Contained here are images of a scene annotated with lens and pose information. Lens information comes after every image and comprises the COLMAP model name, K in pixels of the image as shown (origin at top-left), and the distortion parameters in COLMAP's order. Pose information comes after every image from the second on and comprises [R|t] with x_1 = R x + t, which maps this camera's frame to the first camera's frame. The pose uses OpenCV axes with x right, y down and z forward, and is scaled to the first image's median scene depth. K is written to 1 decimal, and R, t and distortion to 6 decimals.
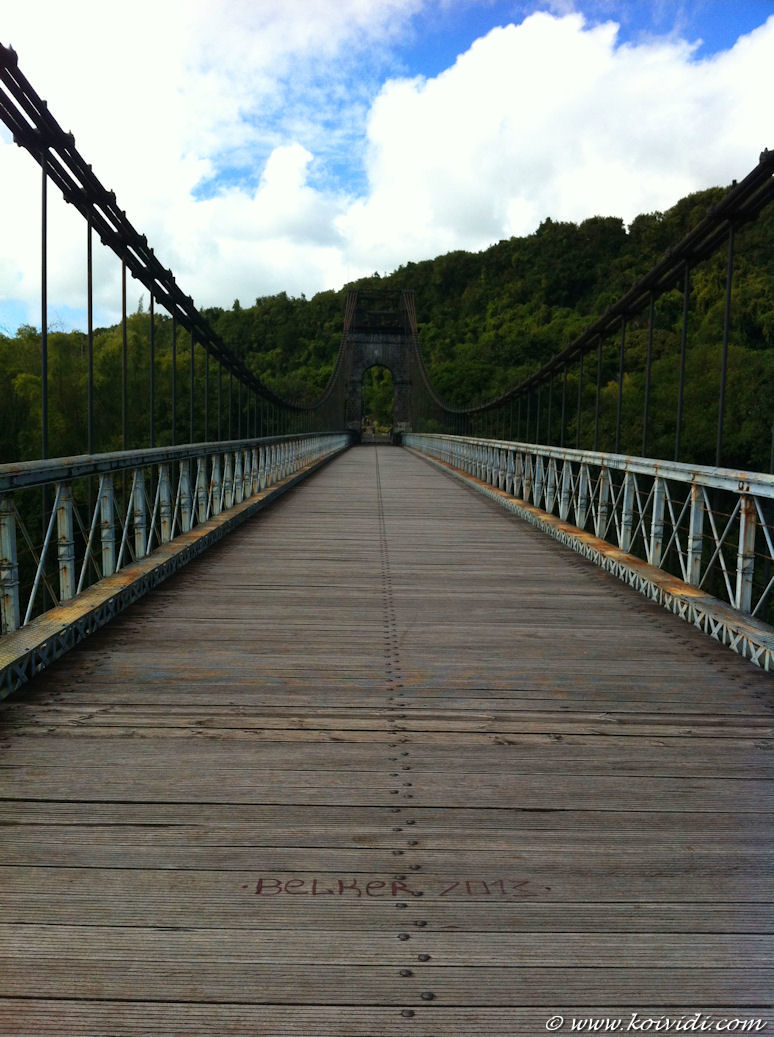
lens RADIAL K [[964.9, 0, 386.7], [0, 964.9, 519.4], [0, 0, 1]] dist [-0.015109, 0.000000]
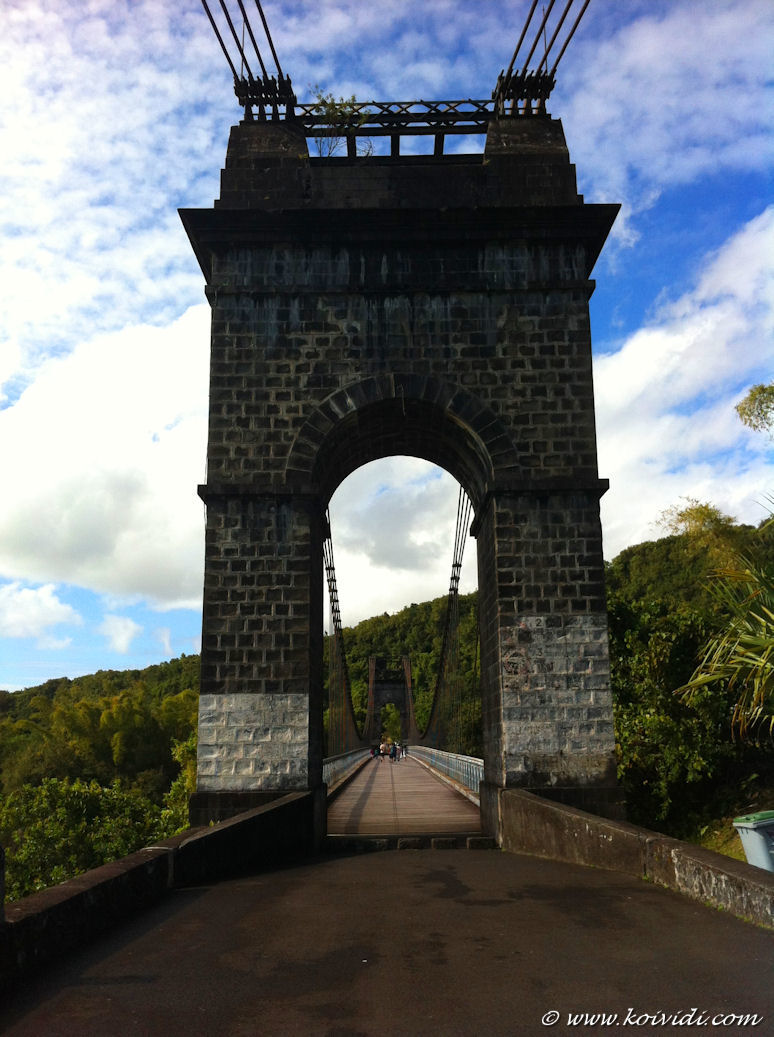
lens RADIAL K [[964.9, 0, 388.2], [0, 964.9, 520.3], [0, 0, 1]] dist [-0.015109, 0.000000]
pose [[0.999314, -0.036747, -0.004583, 0.002441], [0.033437, 0.948572, -0.314791, 0.018730], [0.015914, 0.314422, 0.949150, -0.208105]]
